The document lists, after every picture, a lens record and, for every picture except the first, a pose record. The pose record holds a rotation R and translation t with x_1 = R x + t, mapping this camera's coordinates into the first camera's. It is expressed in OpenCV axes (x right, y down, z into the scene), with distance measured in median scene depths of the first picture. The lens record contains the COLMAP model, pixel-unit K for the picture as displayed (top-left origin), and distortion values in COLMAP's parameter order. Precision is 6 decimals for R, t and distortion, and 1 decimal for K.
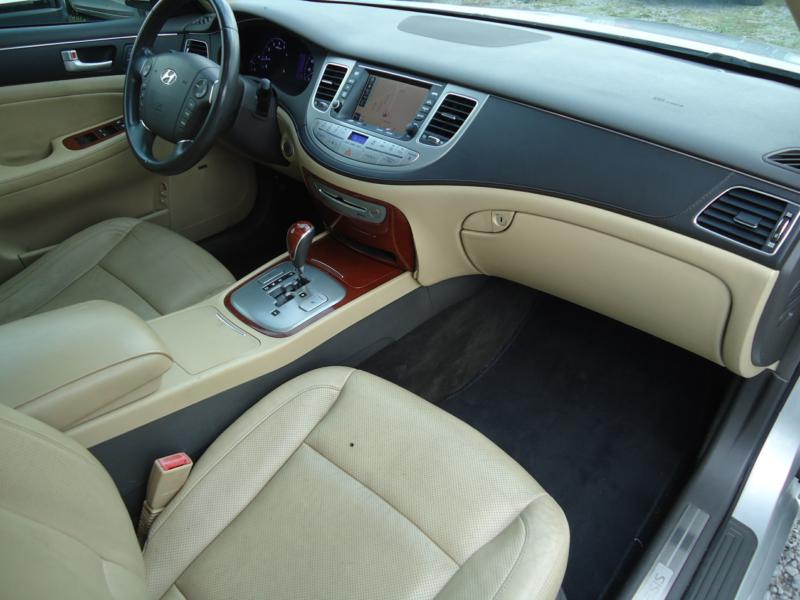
lens RADIAL K [[574.5, 0, 400.0], [0, 574.5, 300.0], [0, 0, 1]] dist [0.001403, 0.001401]
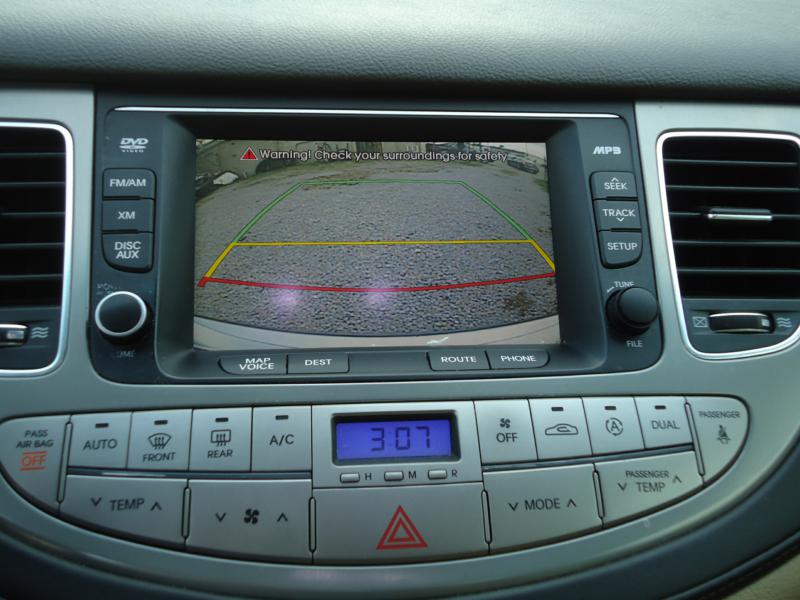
lens RADIAL K [[764.0, 0, 400.0], [0, 764.0, 300.0], [0, 0, 1]] dist [0.058159, -0.006729]
pose [[0.652987, -0.302356, 0.694398, -0.248638], [0.409474, 0.912241, 0.012155, -0.342427], [-0.637133, 0.276401, 0.719488, 0.840584]]
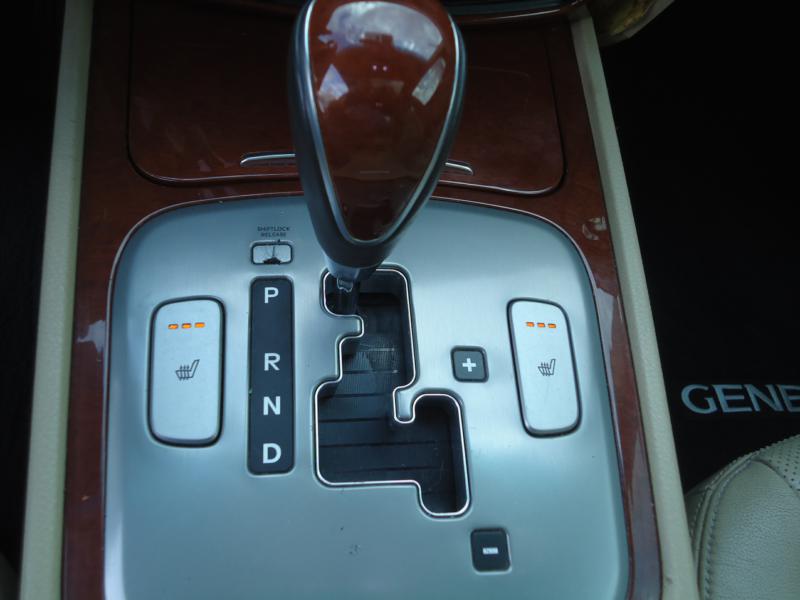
lens RADIAL K [[764.0, 0, 400.0], [0, 764.0, 300.0], [0, 0, 1]] dist [0.058159, -0.006729]
pose [[0.667890, -0.584422, 0.460840, -0.311143], [0.305451, 0.779883, 0.546335, -0.187522], [-0.678692, -0.224128, 0.699388, 0.894496]]
